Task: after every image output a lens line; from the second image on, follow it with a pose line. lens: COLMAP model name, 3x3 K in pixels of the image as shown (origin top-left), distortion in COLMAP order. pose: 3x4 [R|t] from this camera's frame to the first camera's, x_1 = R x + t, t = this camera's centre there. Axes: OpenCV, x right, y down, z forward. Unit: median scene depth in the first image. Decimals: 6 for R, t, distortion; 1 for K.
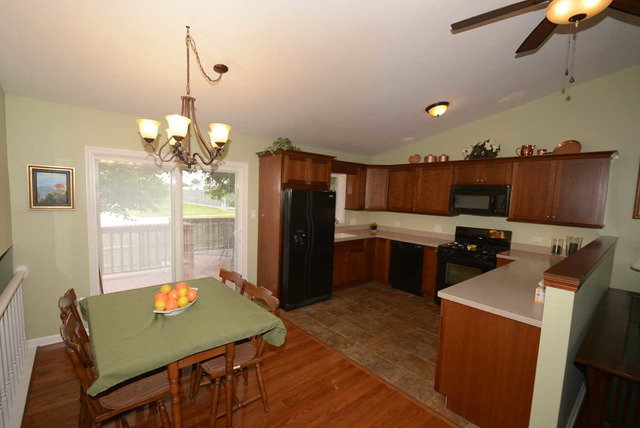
lens RADIAL K [[282.8, 0, 305.6], [0, 282.8, 219.3], [0, 0, 1]] dist [0.001897, -0.006846]
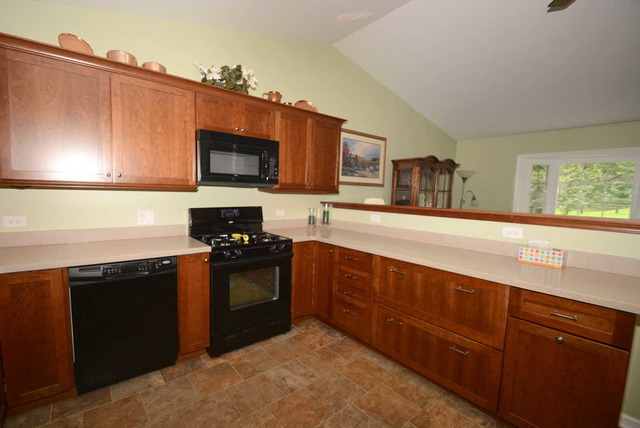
lens RADIAL K [[282.8, 0, 305.6], [0, 282.8, 219.3], [0, 0, 1]] dist [0.001897, -0.006846]
pose [[0.020228, -0.126628, 0.991744, -0.017989], [0.063964, 0.990079, 0.125111, -0.009032], [-0.997747, 0.060905, 0.028127, 0.788454]]
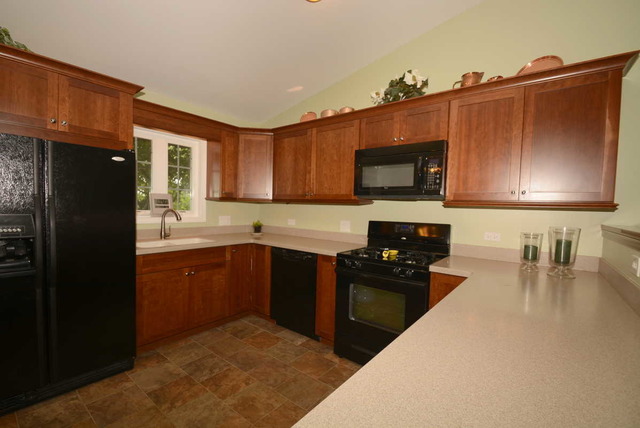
lens RADIAL K [[282.8, 0, 305.6], [0, 282.8, 219.3], [0, 0, 1]] dist [0.001897, -0.006846]
pose [[0.982657, -0.015690, 0.184770, 0.293807], [0.022384, 0.999164, -0.034202, 0.041168], [-0.184079, 0.037745, 0.982187, 0.434566]]
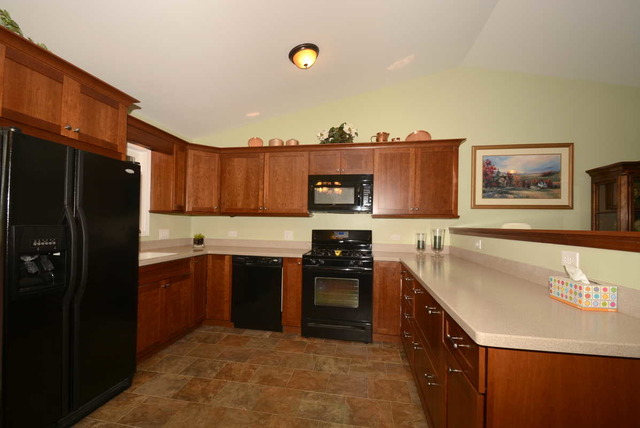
lens RADIAL K [[291.9, 0, 305.1], [0, 291.9, 218.3], [0, 0, 1]] dist [-0.001334, -0.000548]
pose [[0.775996, -0.007156, 0.630697, 0.004611], [0.064324, 0.995620, -0.067847, 0.048711], [-0.627449, 0.093218, 0.773057, 0.395500]]
